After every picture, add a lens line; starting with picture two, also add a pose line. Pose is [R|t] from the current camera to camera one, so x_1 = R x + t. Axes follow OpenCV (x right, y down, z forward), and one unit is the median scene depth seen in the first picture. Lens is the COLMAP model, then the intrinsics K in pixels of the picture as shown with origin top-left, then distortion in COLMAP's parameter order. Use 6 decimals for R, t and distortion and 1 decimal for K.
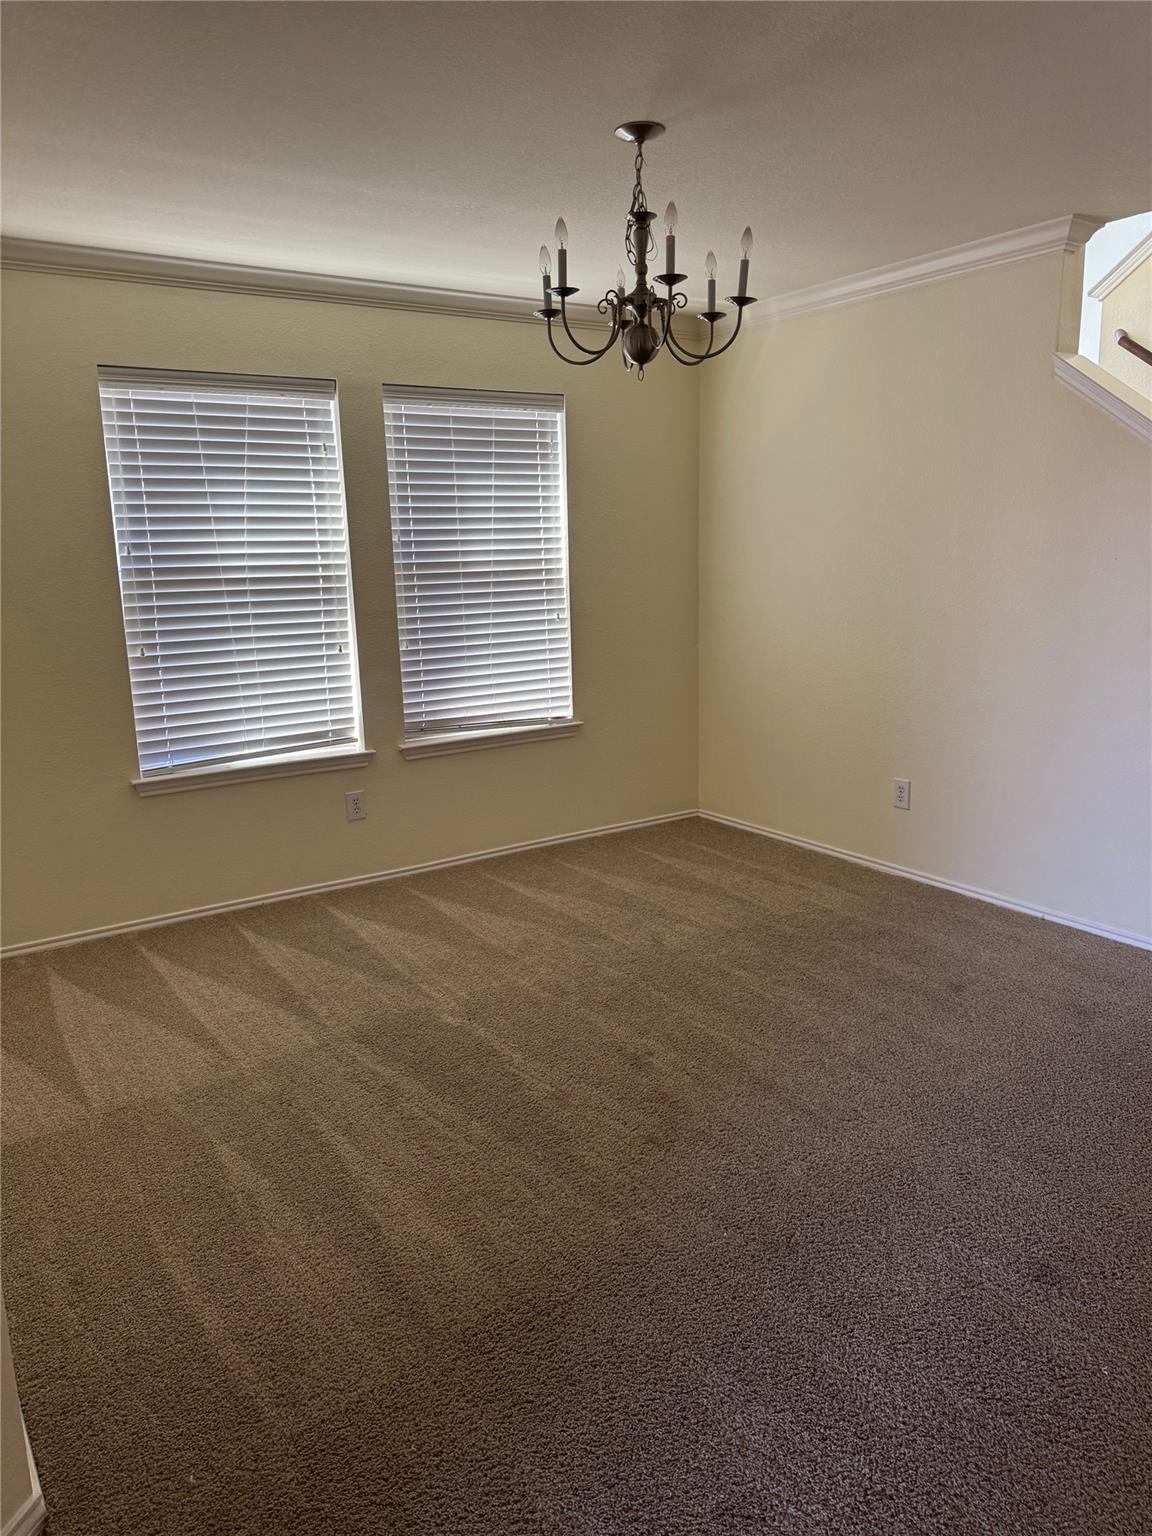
lens RADIAL K [[1082.3, 0, 553.3], [0, 1082.3, 790.2], [0, 0, 1]] dist [0.058149, -0.115047]
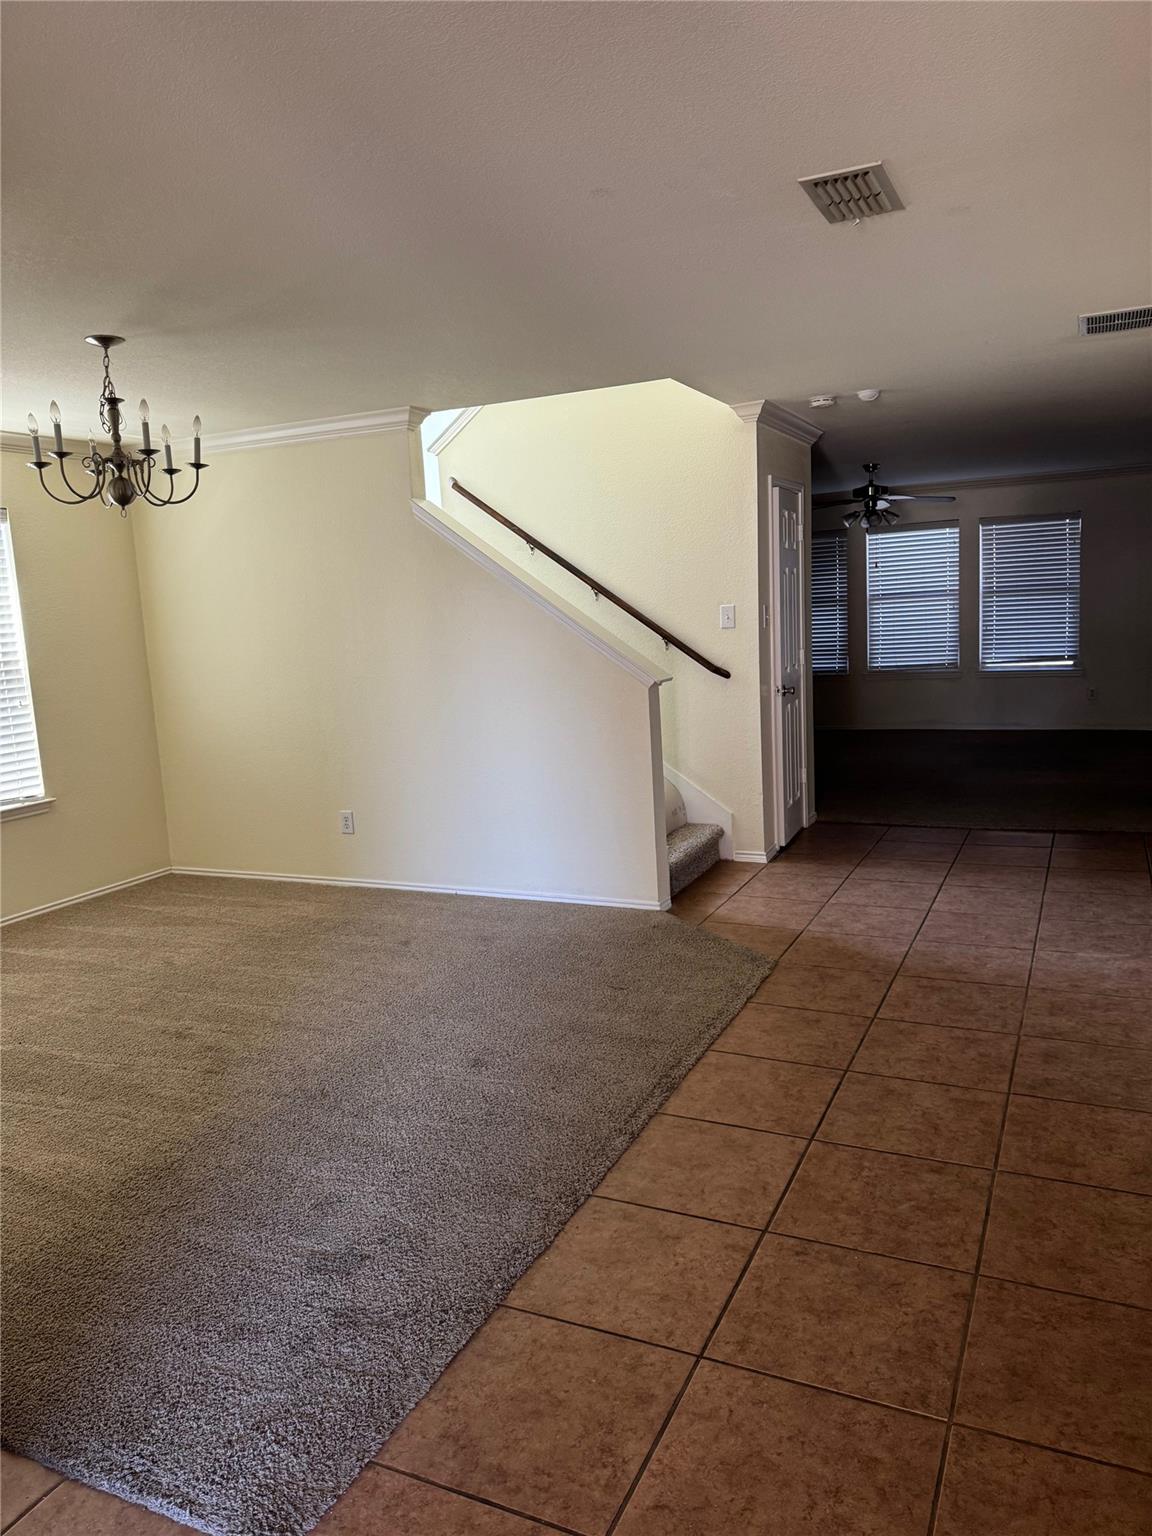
lens RADIAL K [[1082.3, 0, 553.3], [0, 1082.3, 790.2], [0, 0, 1]] dist [0.058149, -0.115047]
pose [[0.863073, -0.101490, 0.494778, -0.124048], [0.138753, 0.989557, -0.039054, 0.062690], [-0.485648, 0.102358, 0.868141, -0.295941]]
